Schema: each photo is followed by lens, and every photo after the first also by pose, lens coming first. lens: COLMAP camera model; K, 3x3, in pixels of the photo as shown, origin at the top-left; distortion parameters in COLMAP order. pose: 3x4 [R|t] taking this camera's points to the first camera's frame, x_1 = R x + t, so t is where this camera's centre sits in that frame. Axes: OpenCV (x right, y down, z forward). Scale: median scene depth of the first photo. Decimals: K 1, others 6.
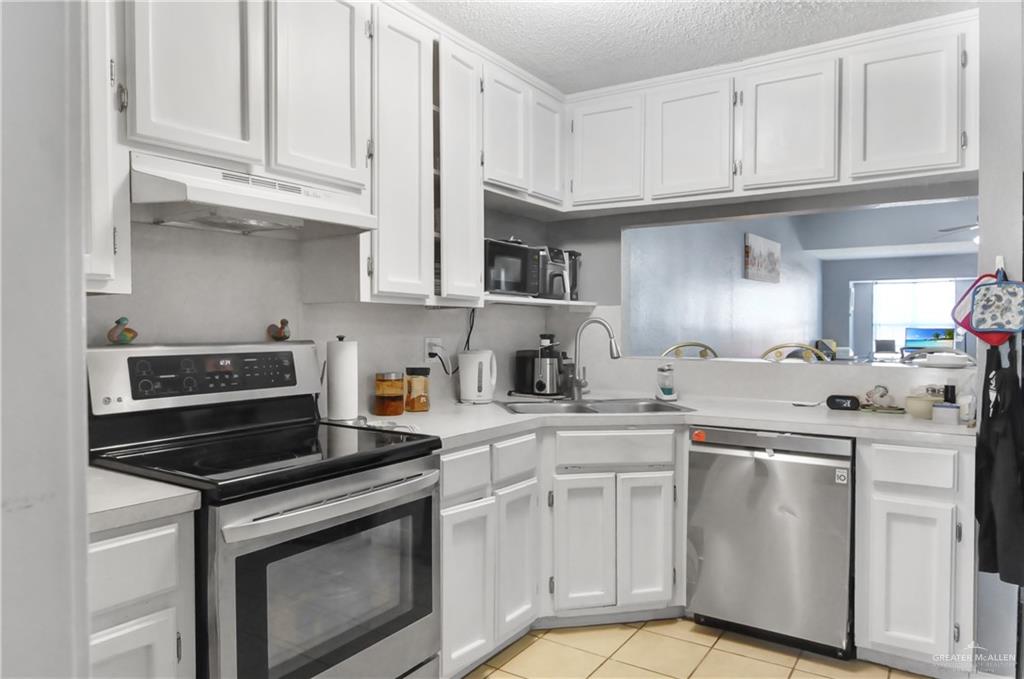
lens RADIAL K [[675.4, 0, 513.4], [0, 675.4, 343.6], [0, 0, 1]] dist [-0.007470, -0.003989]
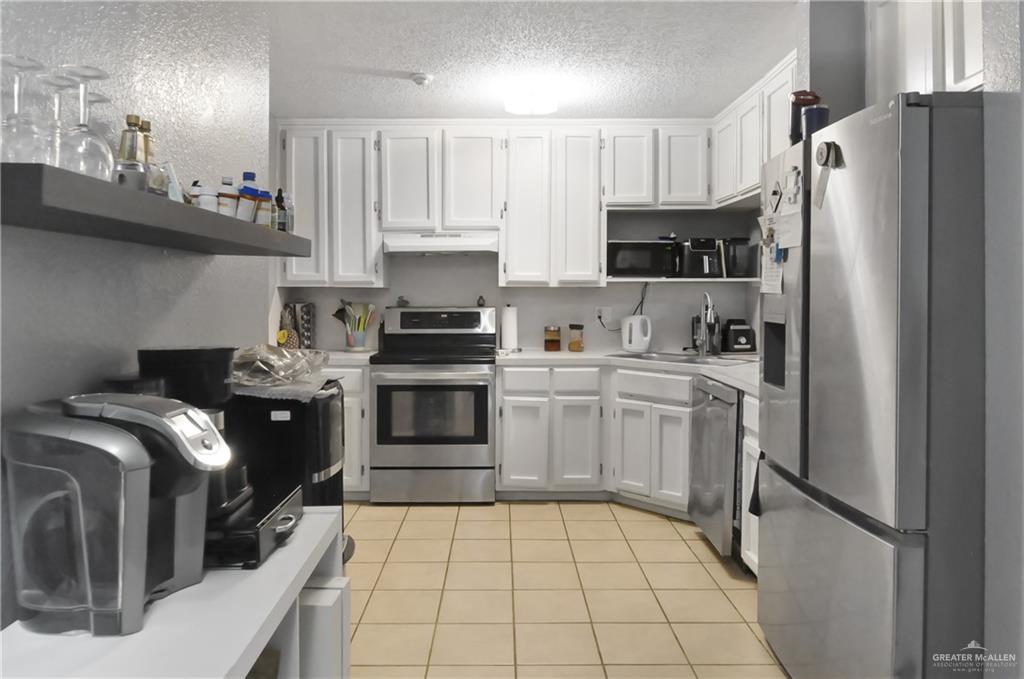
lens RADIAL K [[675.4, 0, 515.1], [0, 675.4, 299.1], [0, 0, 1]] dist [-0.007470, -0.003989]
pose [[0.550010, 0.000591, -0.835158, 1.349309], [-0.019181, 0.999745, -0.011925, -0.003416], [0.834938, 0.022578, 0.549881, -0.021156]]
